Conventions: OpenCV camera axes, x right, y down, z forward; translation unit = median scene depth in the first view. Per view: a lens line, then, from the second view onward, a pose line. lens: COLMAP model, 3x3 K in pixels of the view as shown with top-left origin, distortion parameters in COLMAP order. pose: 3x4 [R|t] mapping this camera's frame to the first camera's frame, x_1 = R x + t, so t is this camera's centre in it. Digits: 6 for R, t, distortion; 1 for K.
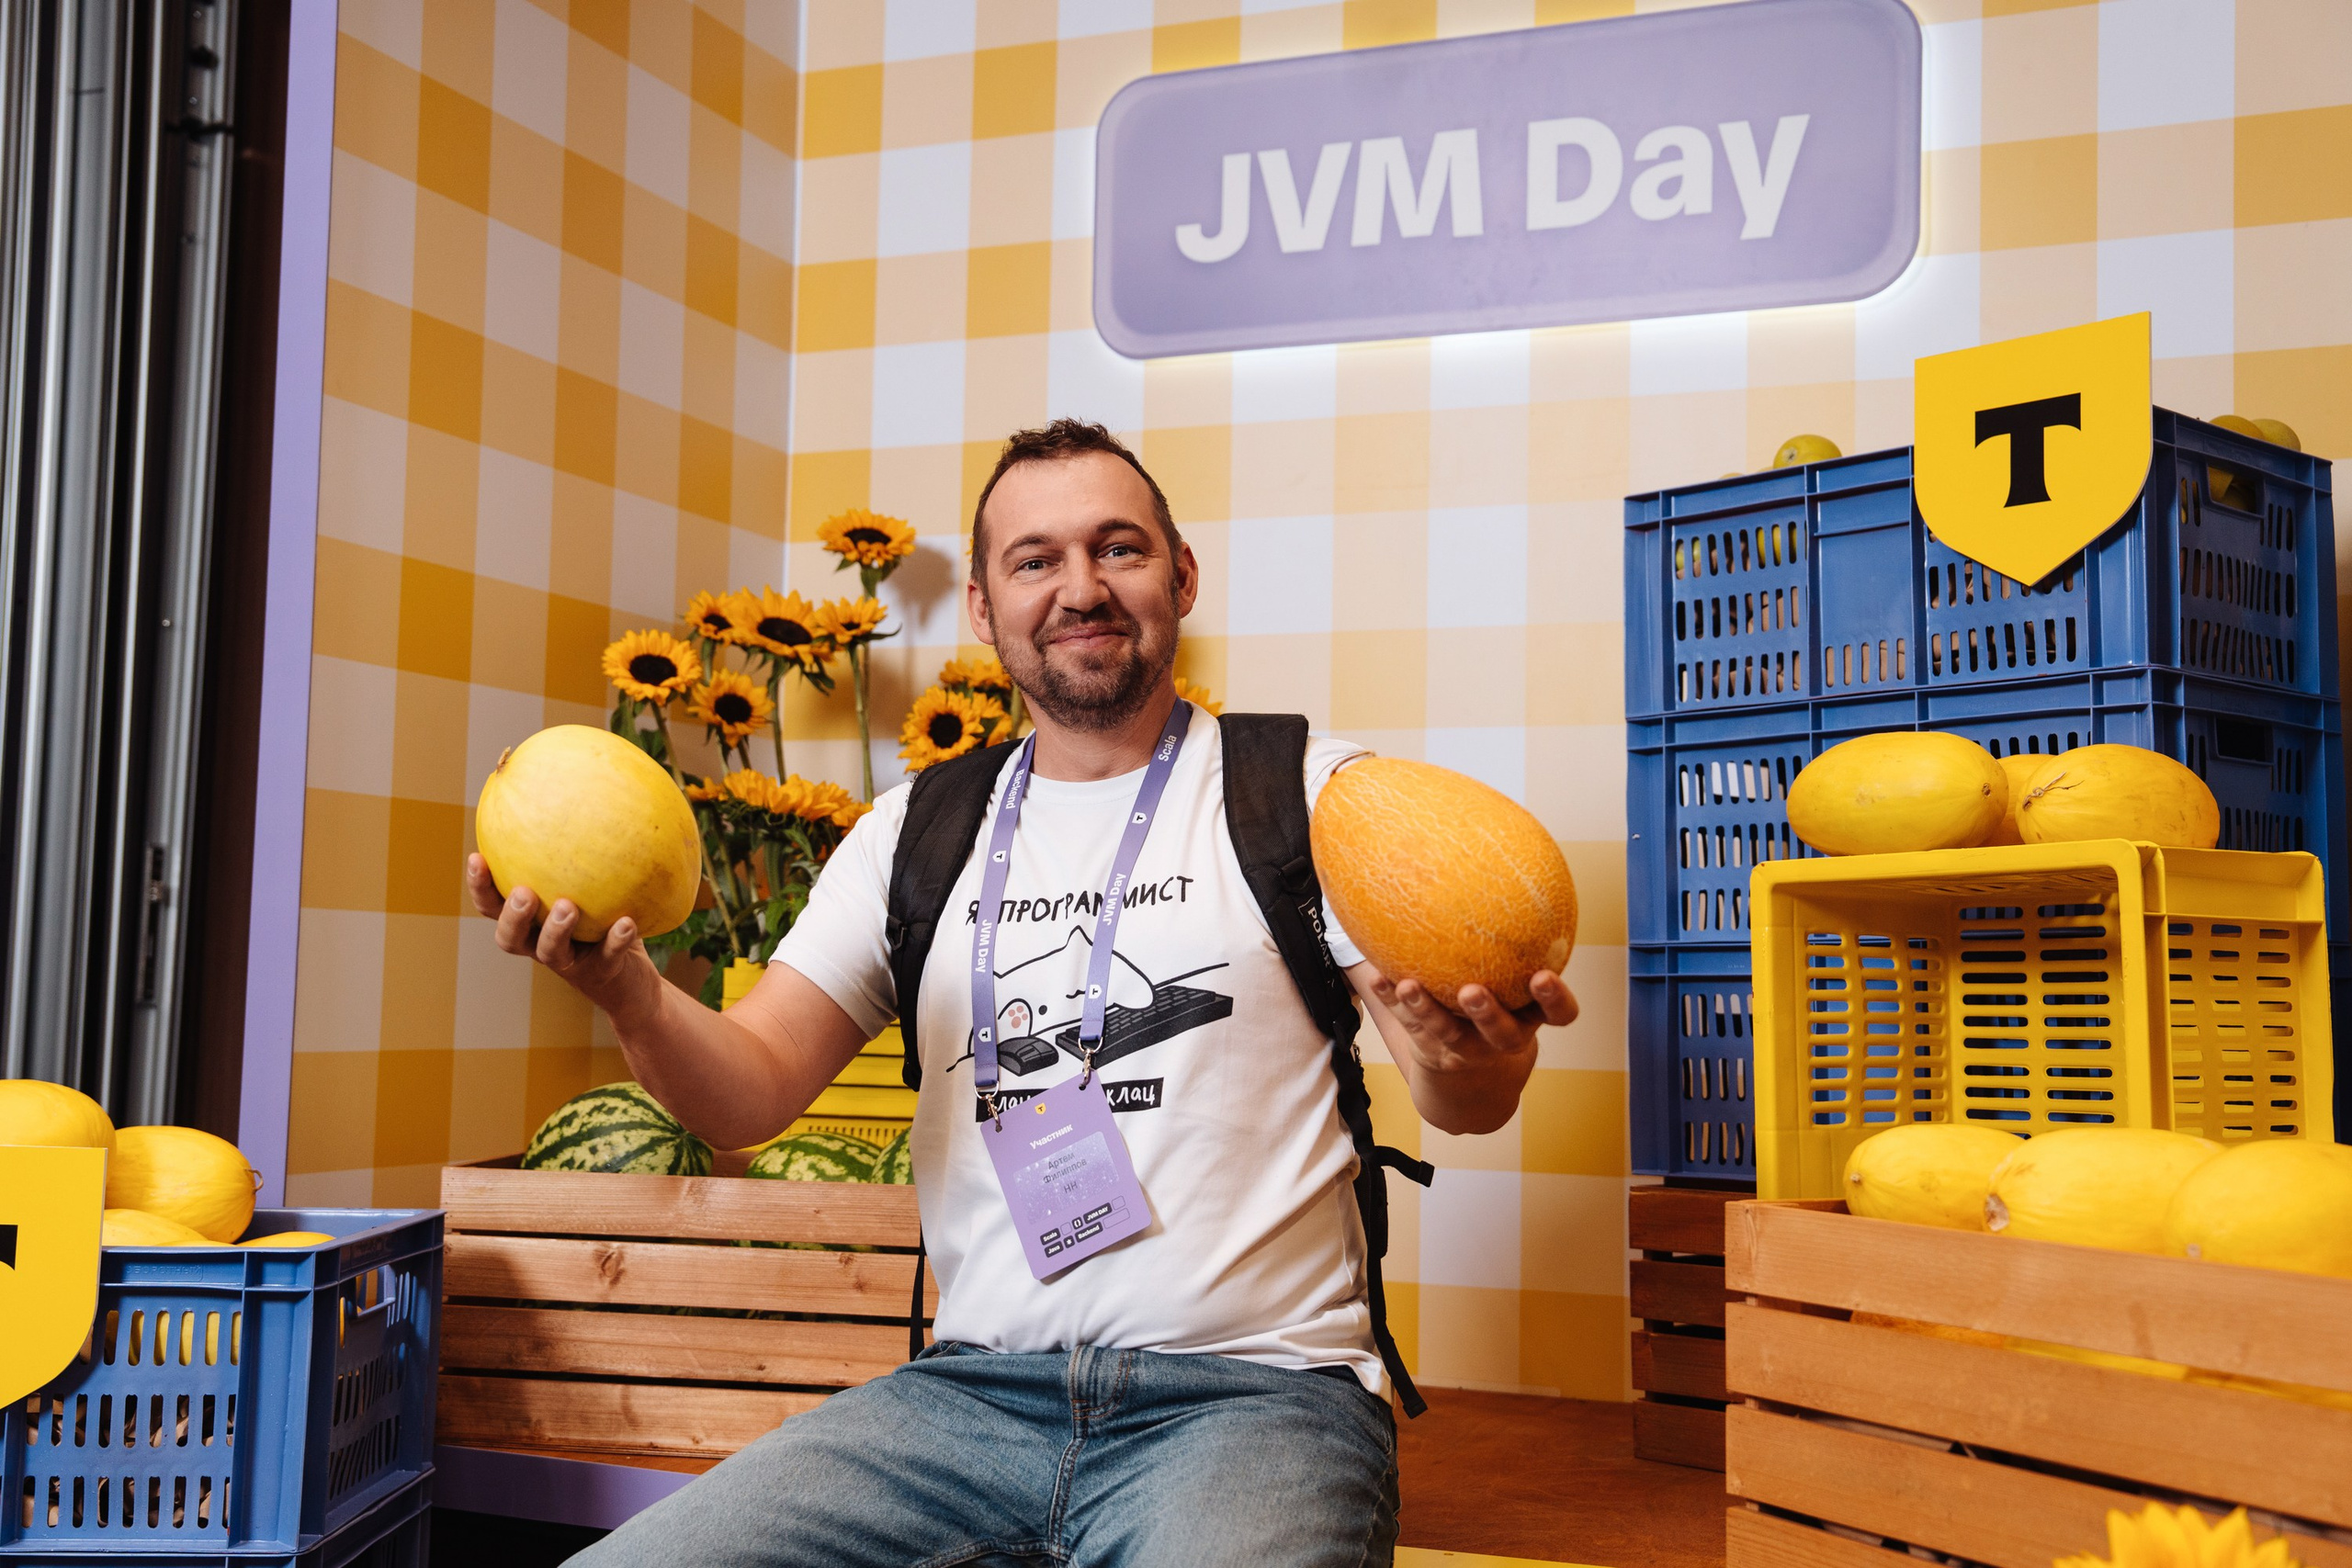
lens RADIAL K [[2598.7, 0, 1176.0], [0, 2598.7, 784.0], [0, 0, 1]] dist [0.035294, 0.043168]
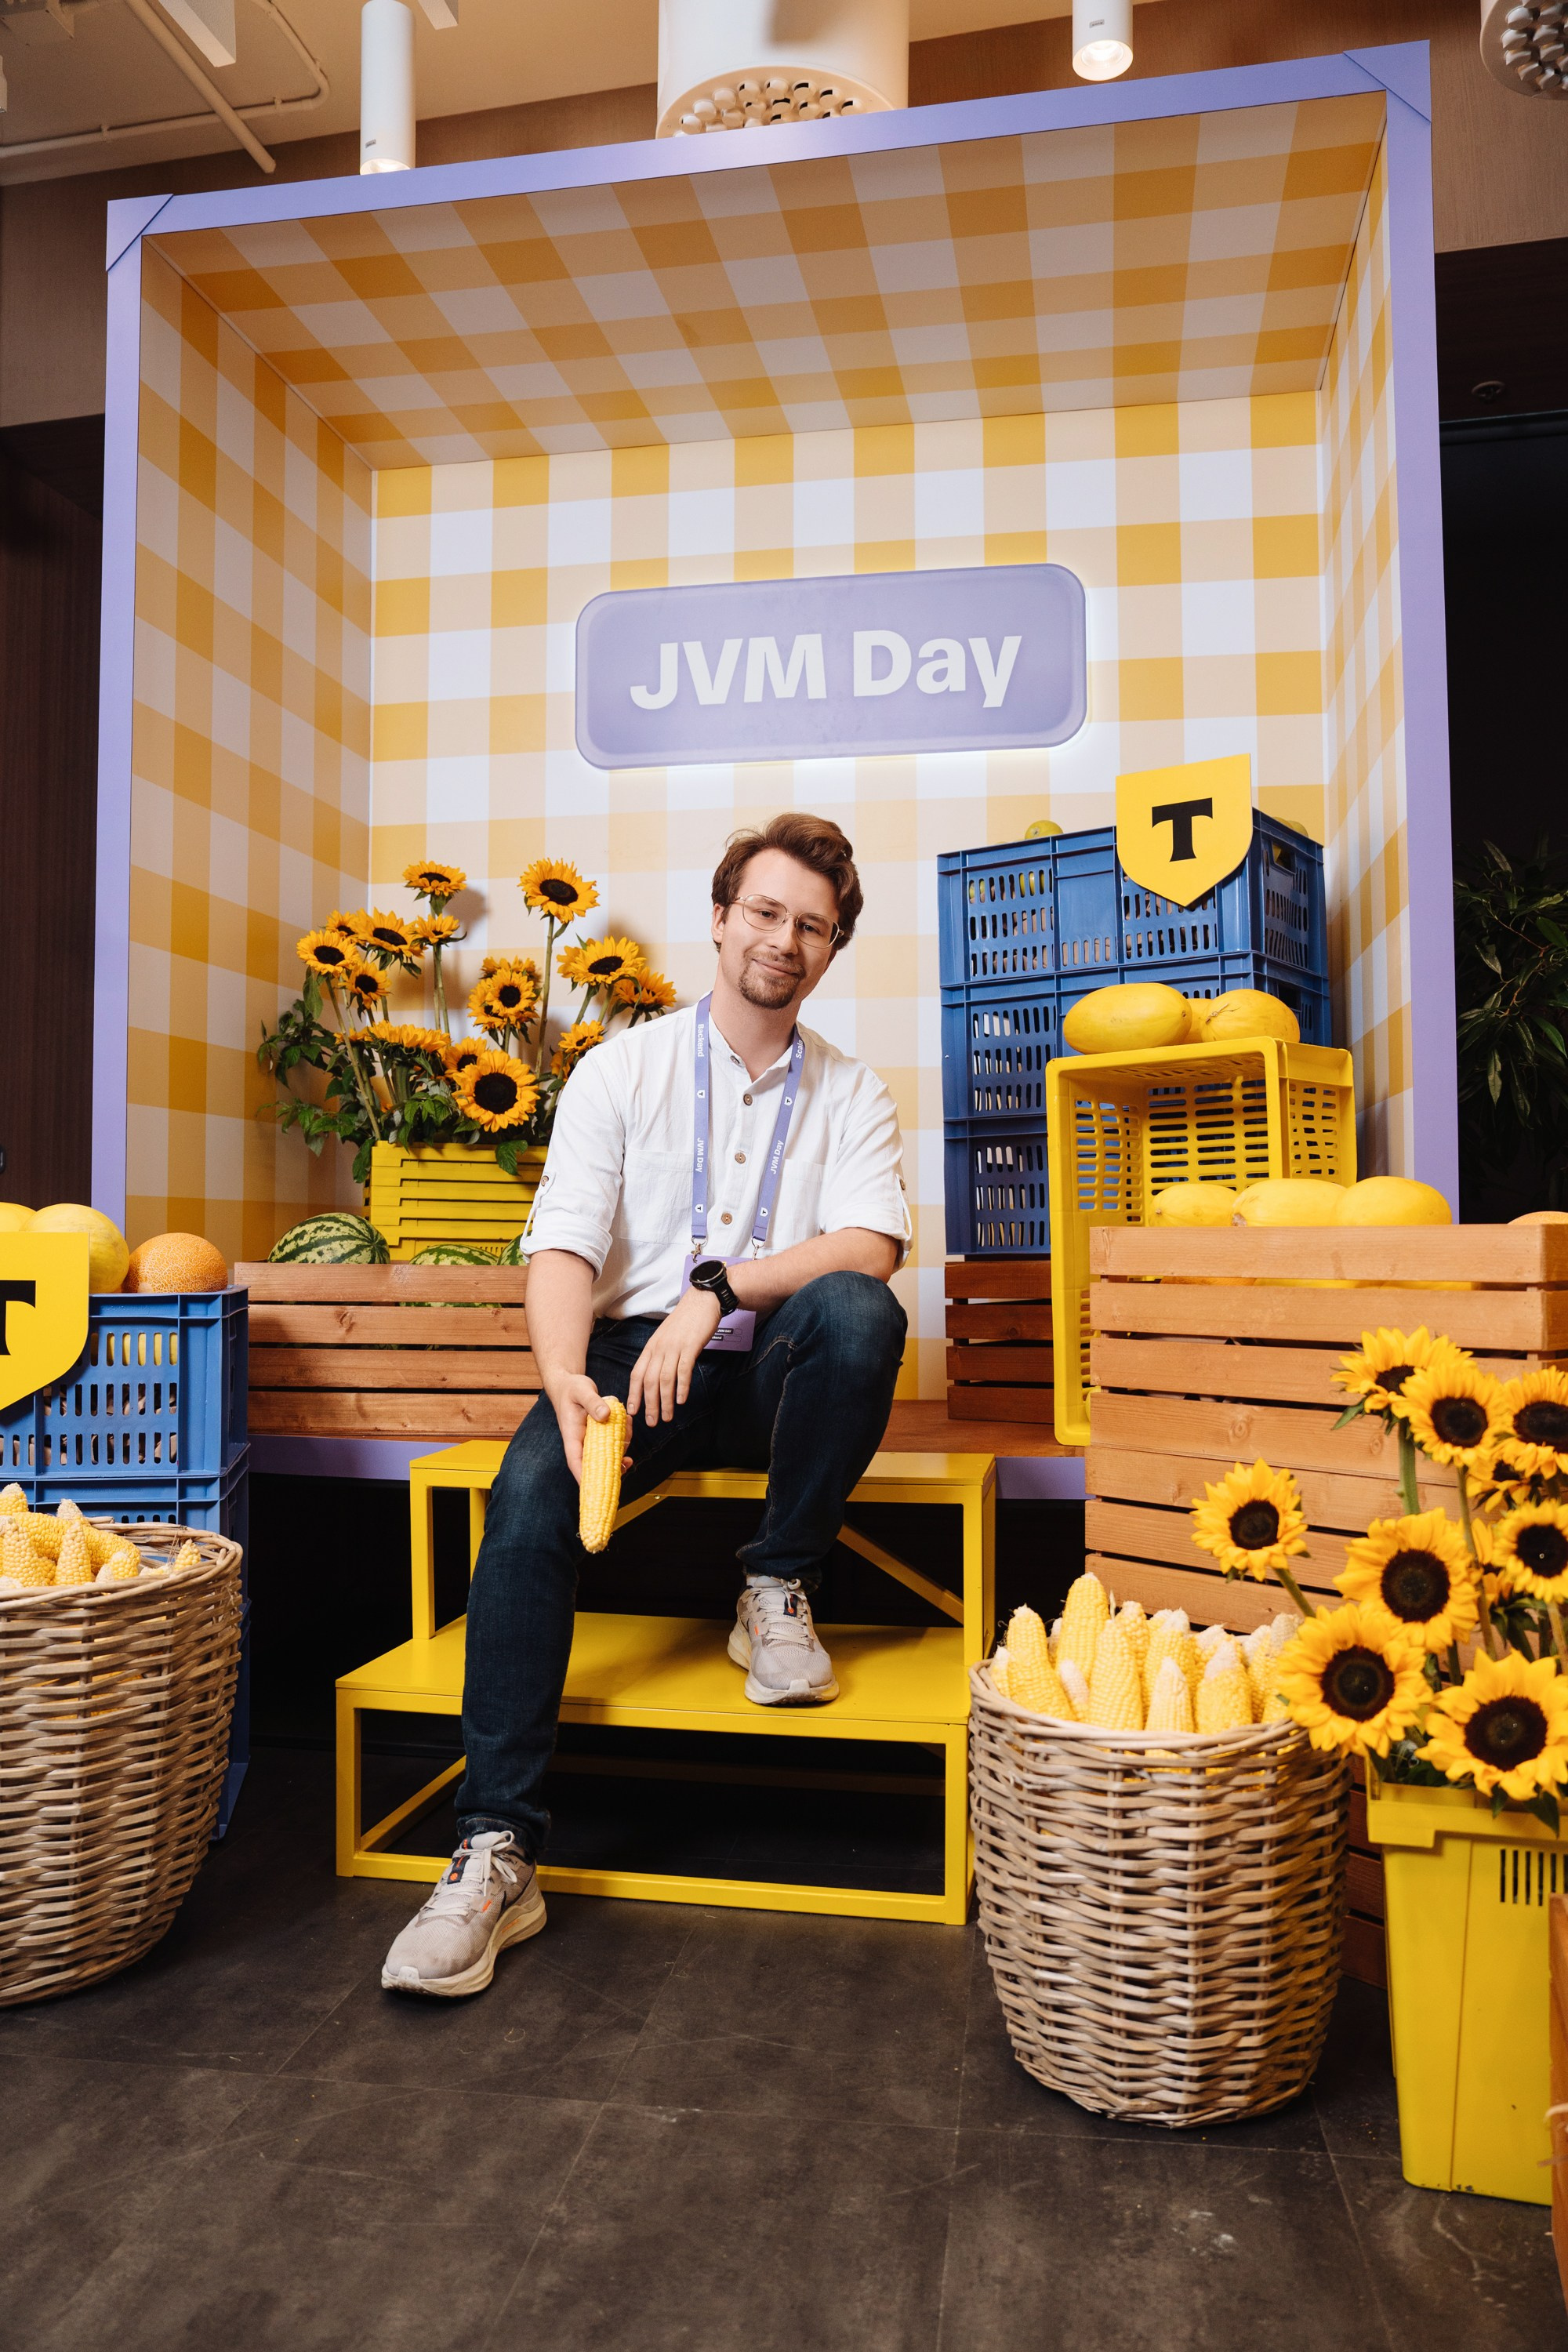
lens RADIAL K [[1755.0, 0, 778.7], [0, 1755.0, 1177.2], [0, 0, 1]] dist [-0.093232, 0.091469]
pose [[0.979630, -0.013882, 0.200331, -0.161956], [0.004299, 0.998829, 0.048196, 0.043967], [-0.200765, -0.046353, 0.978542, -0.095876]]
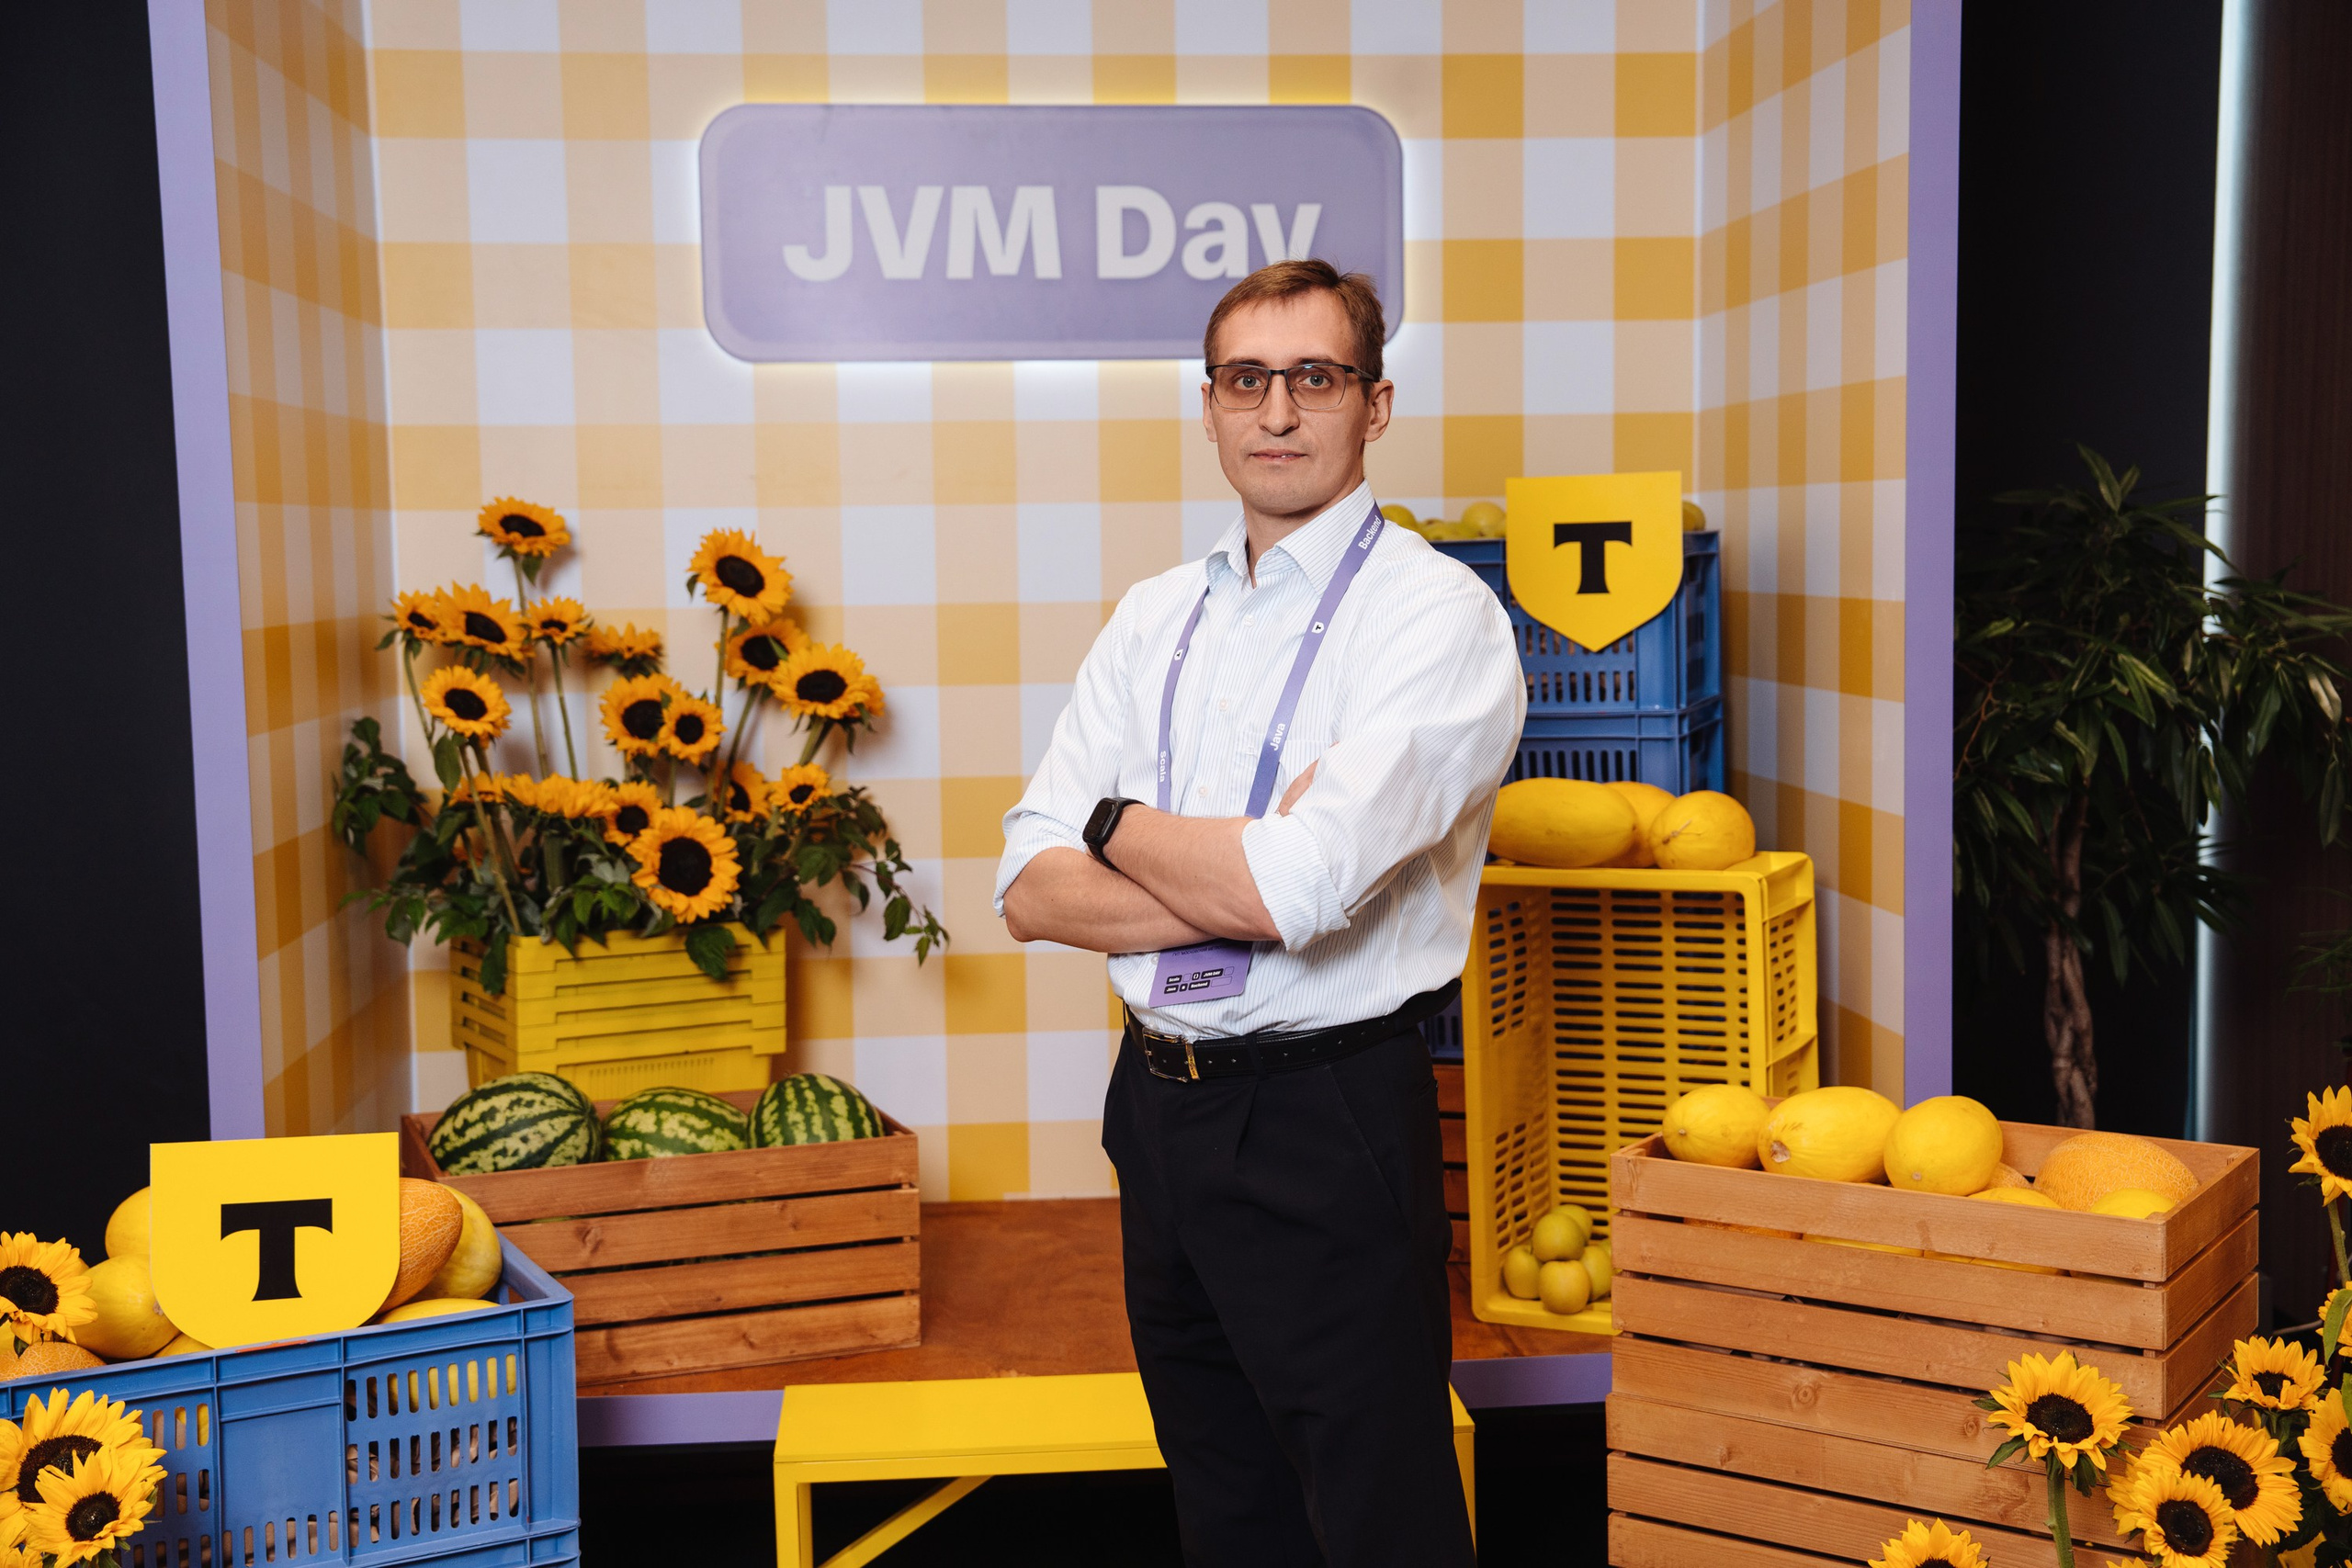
lens RADIAL K [[2752.2, 0, 1178.1], [0, 2752.2, 783.6], [0, 0, 1]] dist [0.073571, 0.060114]
pose [[0.888286, -0.075146, 0.453102, -0.519198], [-0.002199, 0.985817, 0.167807, -0.233099], [-0.459286, -0.150057, 0.875522, -0.221918]]
